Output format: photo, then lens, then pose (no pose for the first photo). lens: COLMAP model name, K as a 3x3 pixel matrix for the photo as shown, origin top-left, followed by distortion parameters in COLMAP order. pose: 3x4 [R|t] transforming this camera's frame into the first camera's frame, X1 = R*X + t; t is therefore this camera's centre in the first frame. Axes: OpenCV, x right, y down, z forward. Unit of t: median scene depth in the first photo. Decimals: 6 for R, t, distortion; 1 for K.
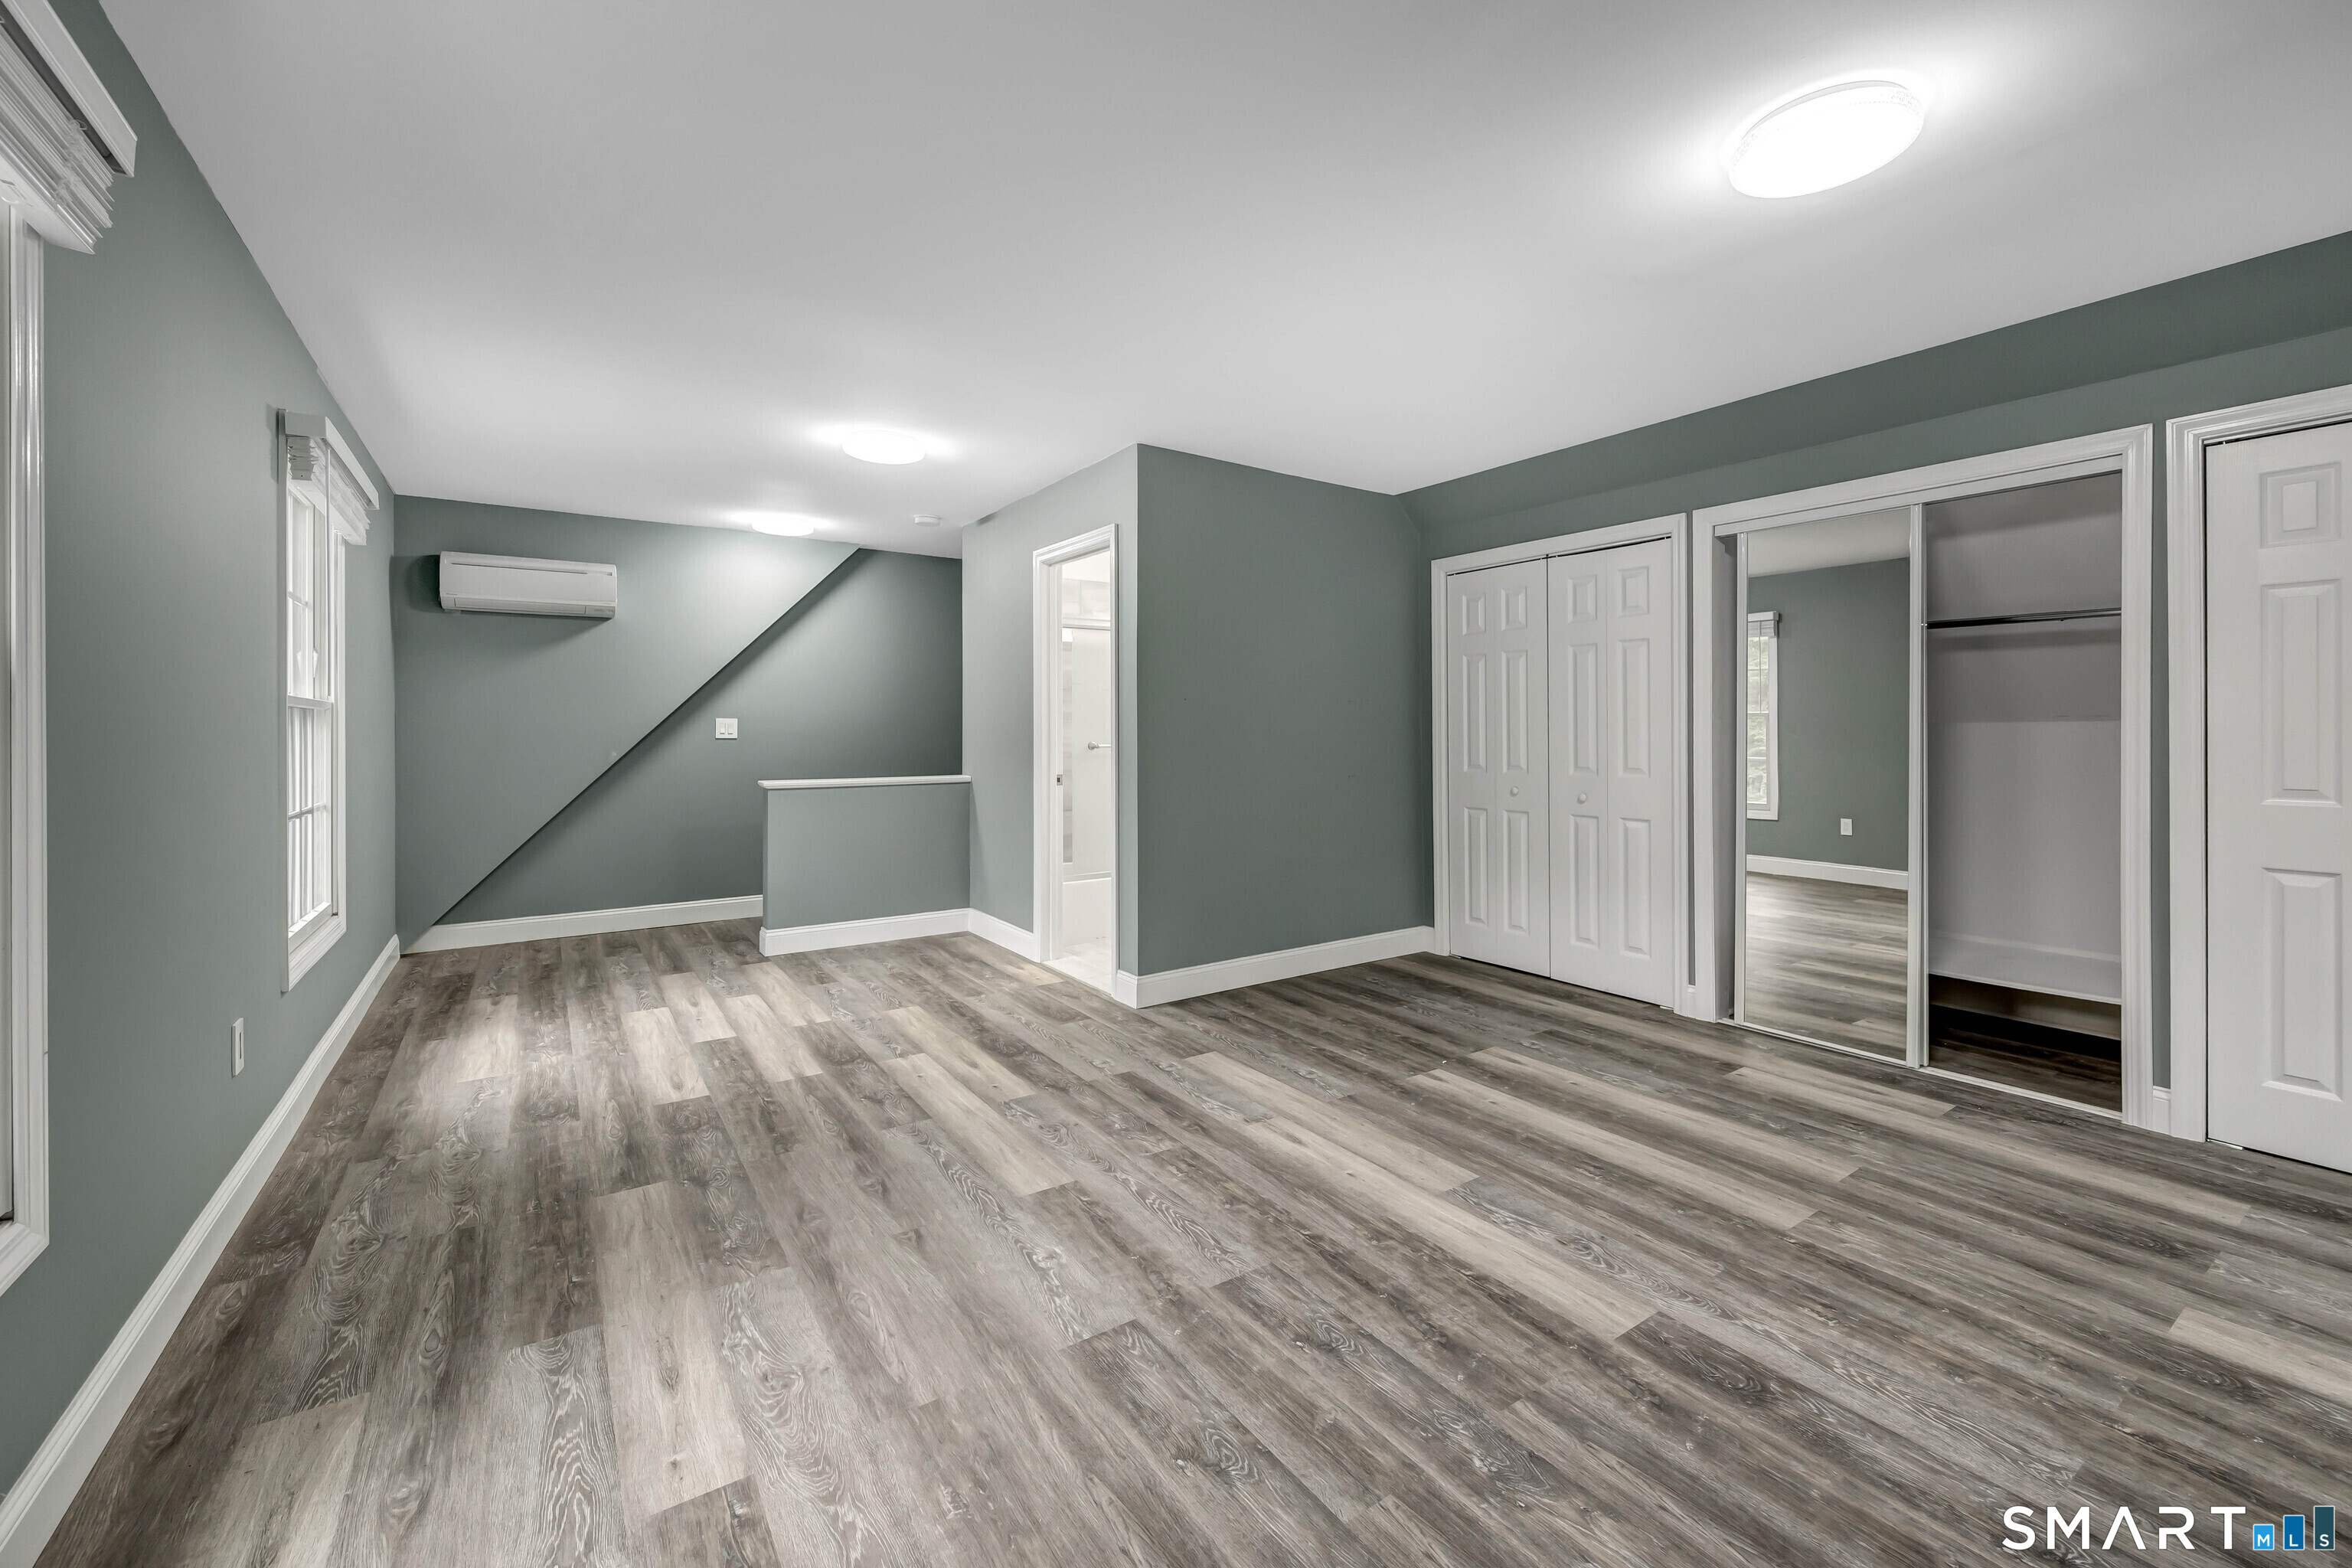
lens RADIAL K [[970.4, 0, 1173.4], [0, 970.4, 725.6], [0, 0, 1]] dist [-0.003233, 0.000571]
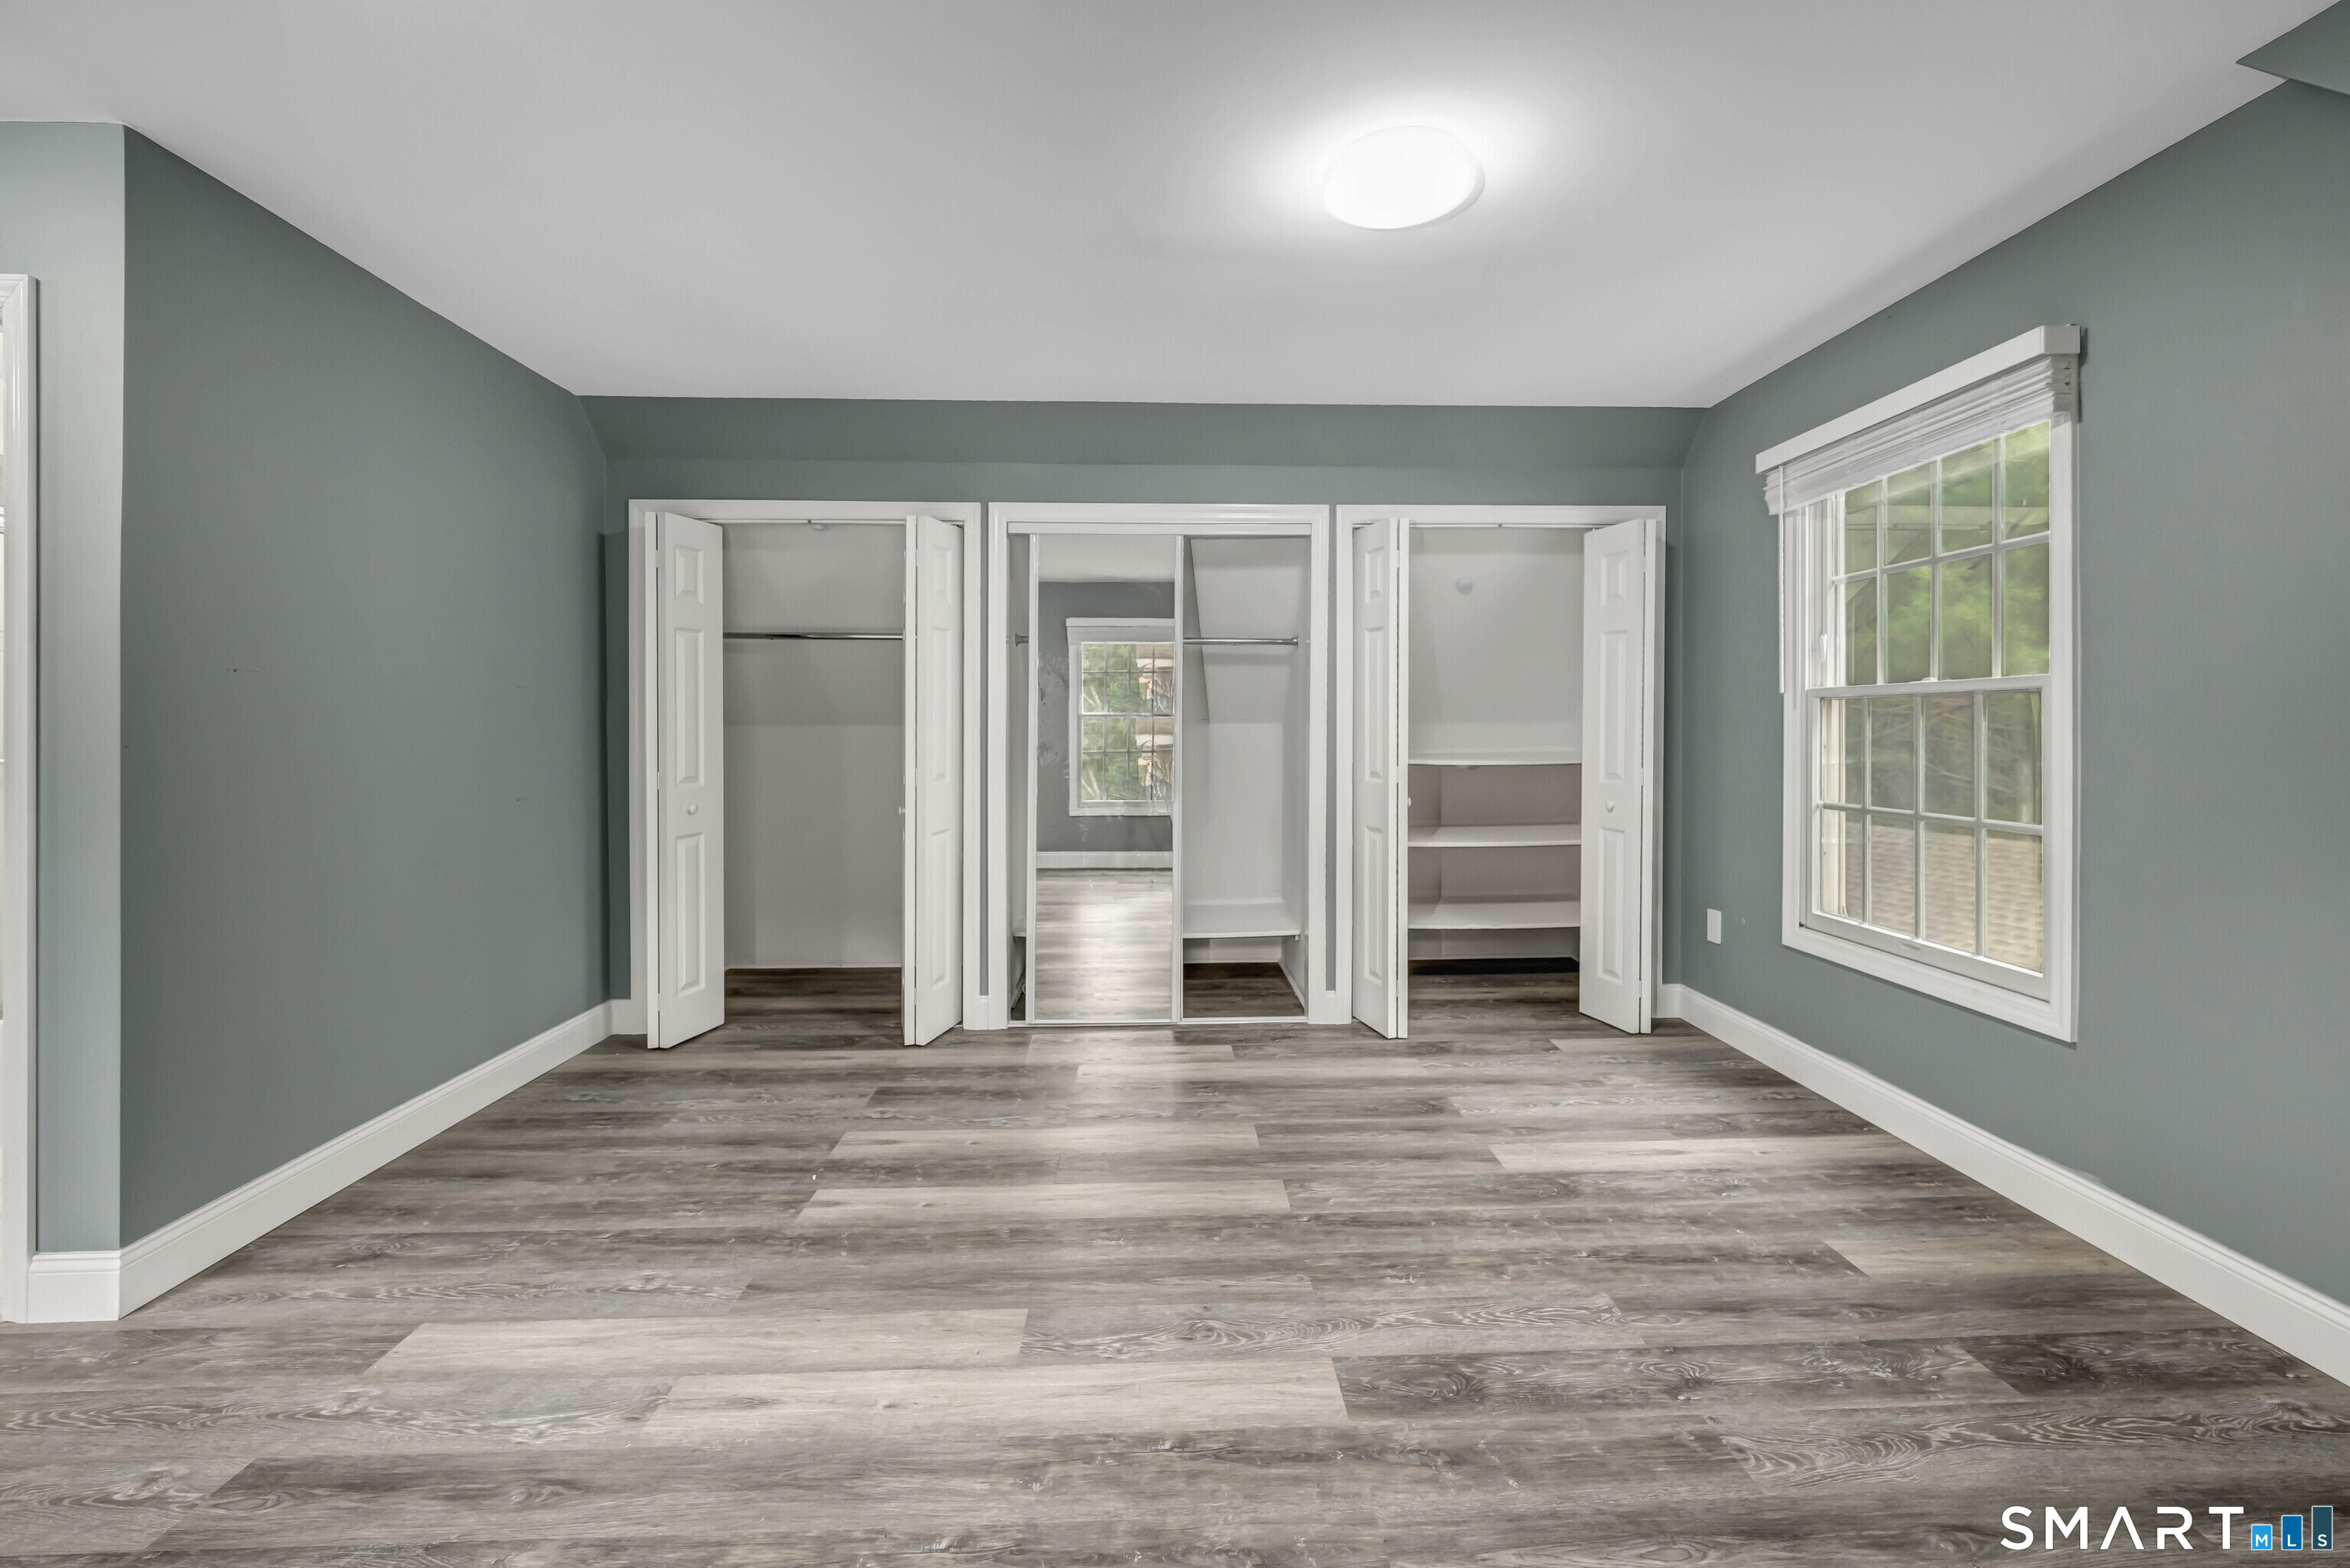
lens RADIAL K [[969.5, 0, 1206.0], [0, 969.5, 739.9], [0, 0, 1]] dist [-0.003233, 0.000571]
pose [[0.512269, -0.009604, 0.858772, -0.241482], [-0.003454, 0.999906, 0.013242, -0.000896], [-0.858818, -0.009750, 0.512187, 0.431004]]
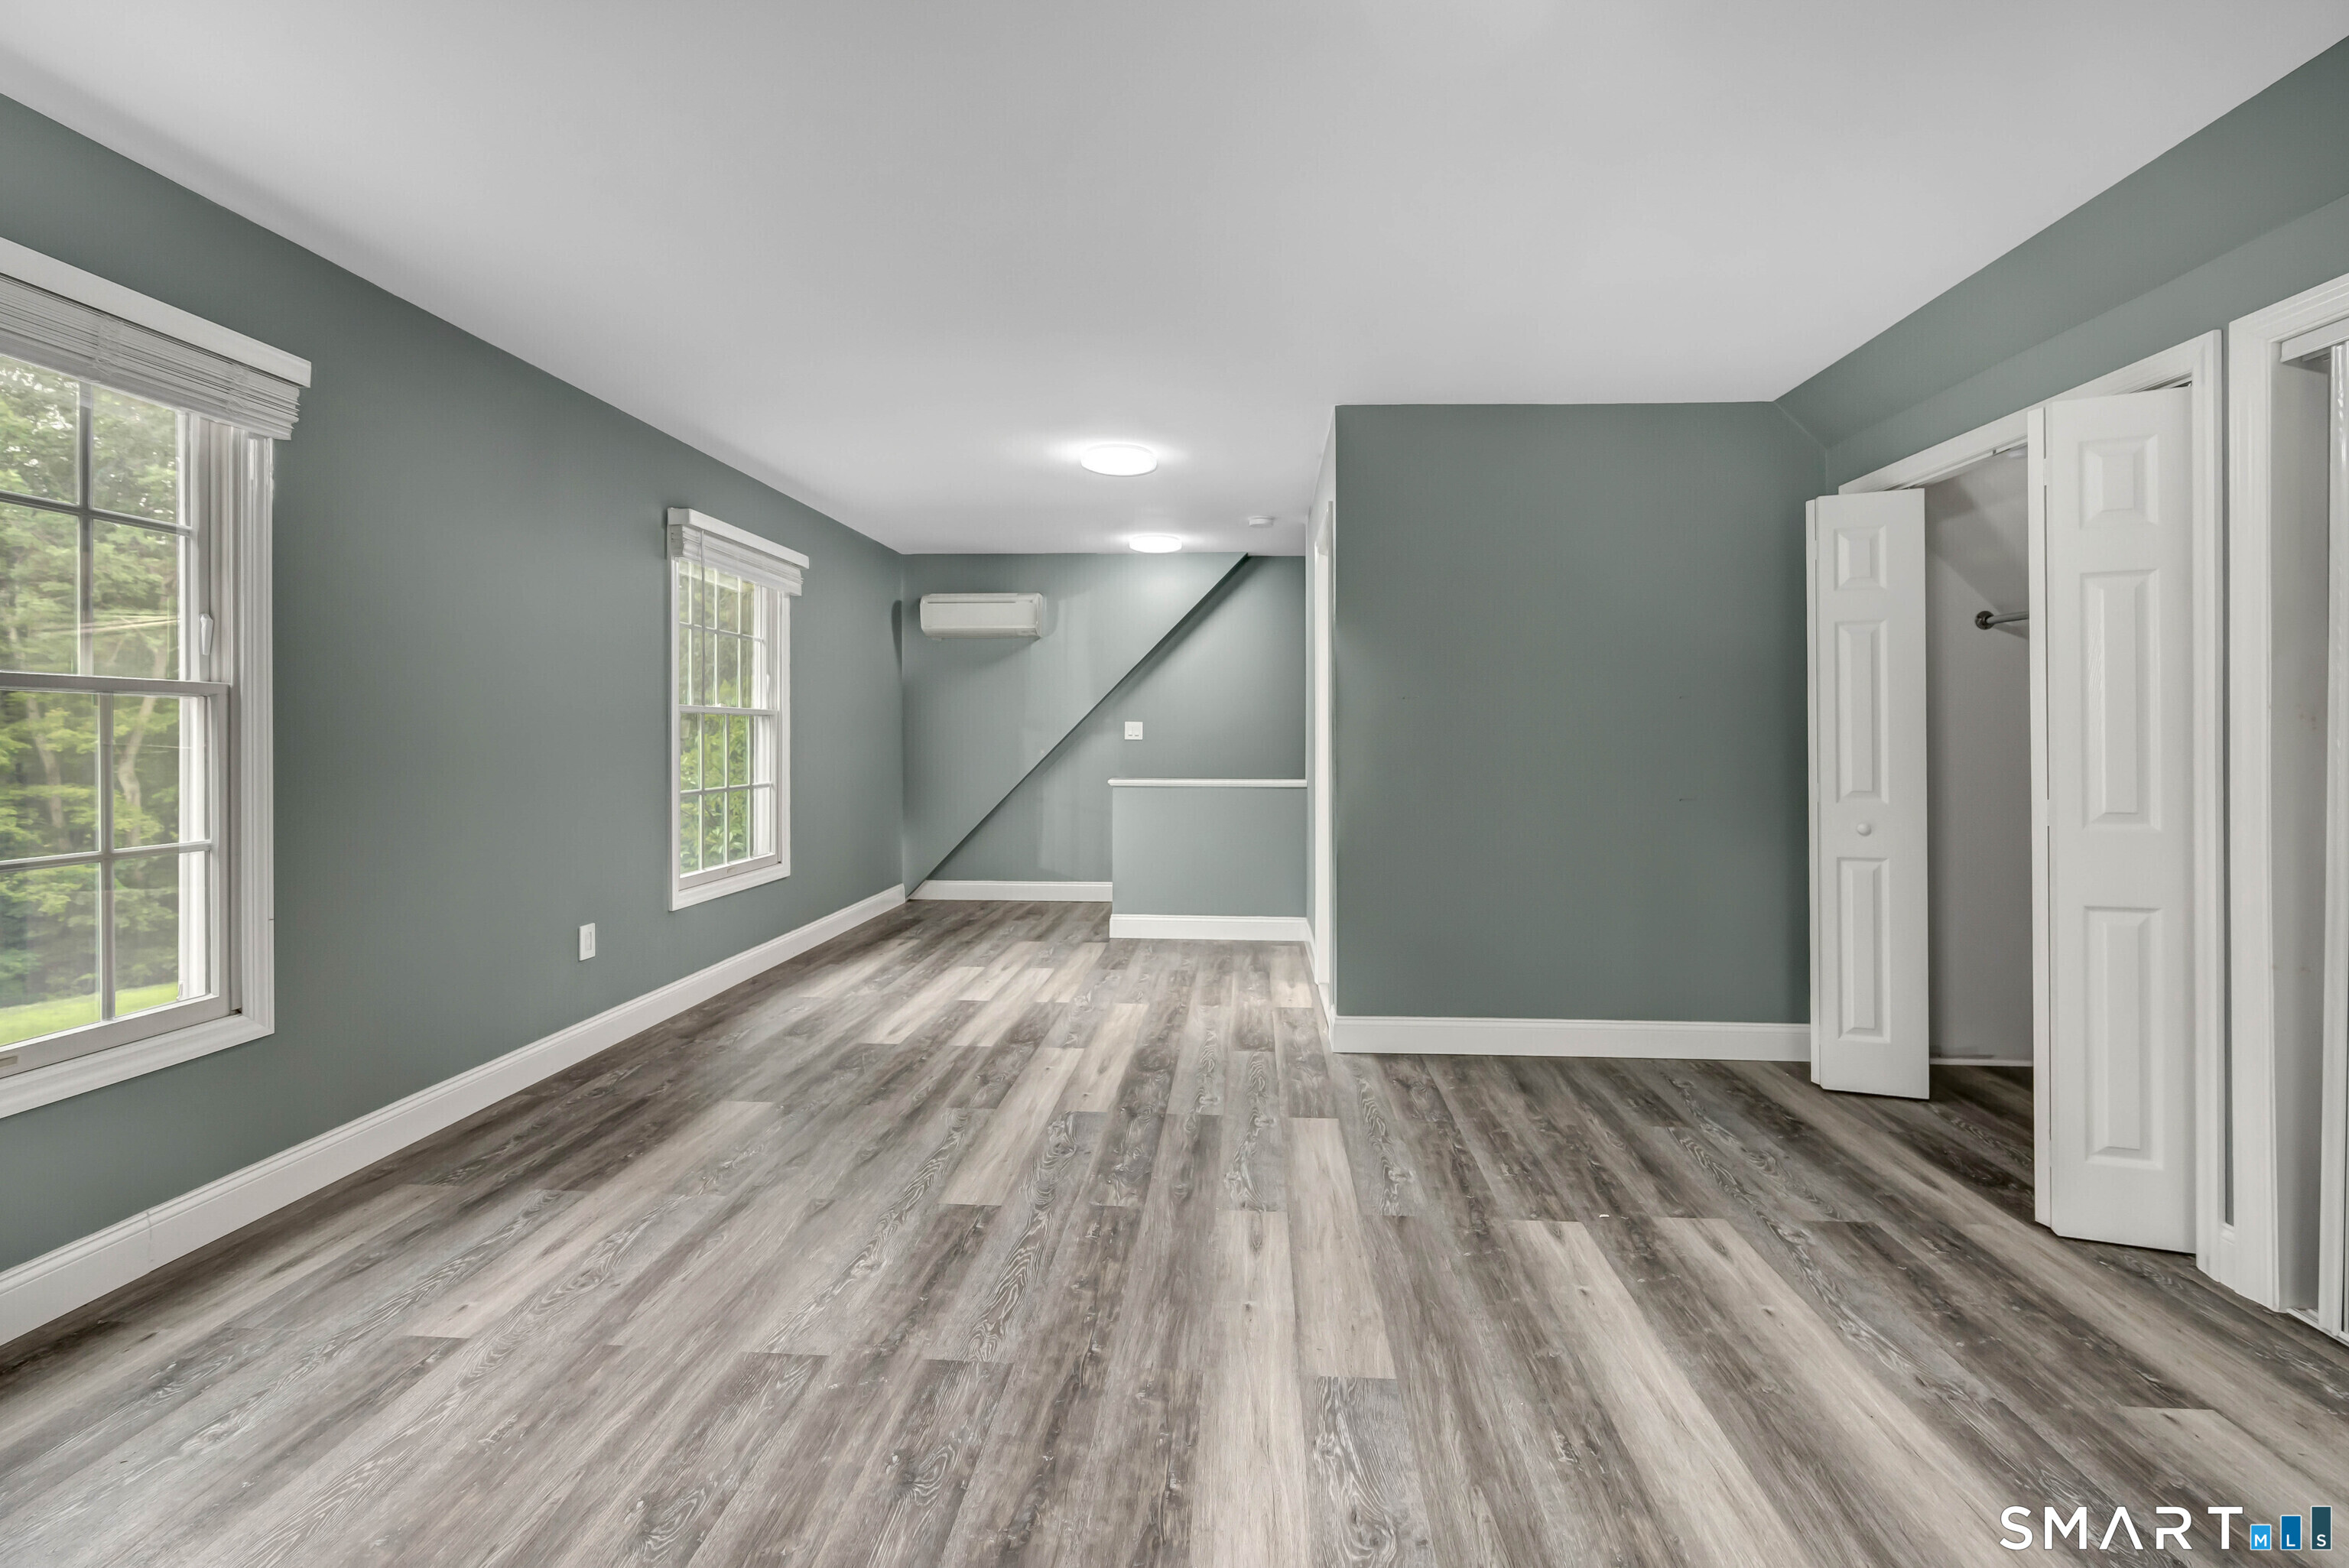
lens RADIAL K [[969.0, 0, 1165.5], [0, 969.0, 725.9], [0, 0, 1]] dist [-0.003233, 0.000571]
pose [[0.788000, 0.003154, -0.615667, 0.543711], [-0.003800, 0.999993, 0.000260, -0.003178], [0.615664, 0.002134, 0.788006, 0.310265]]
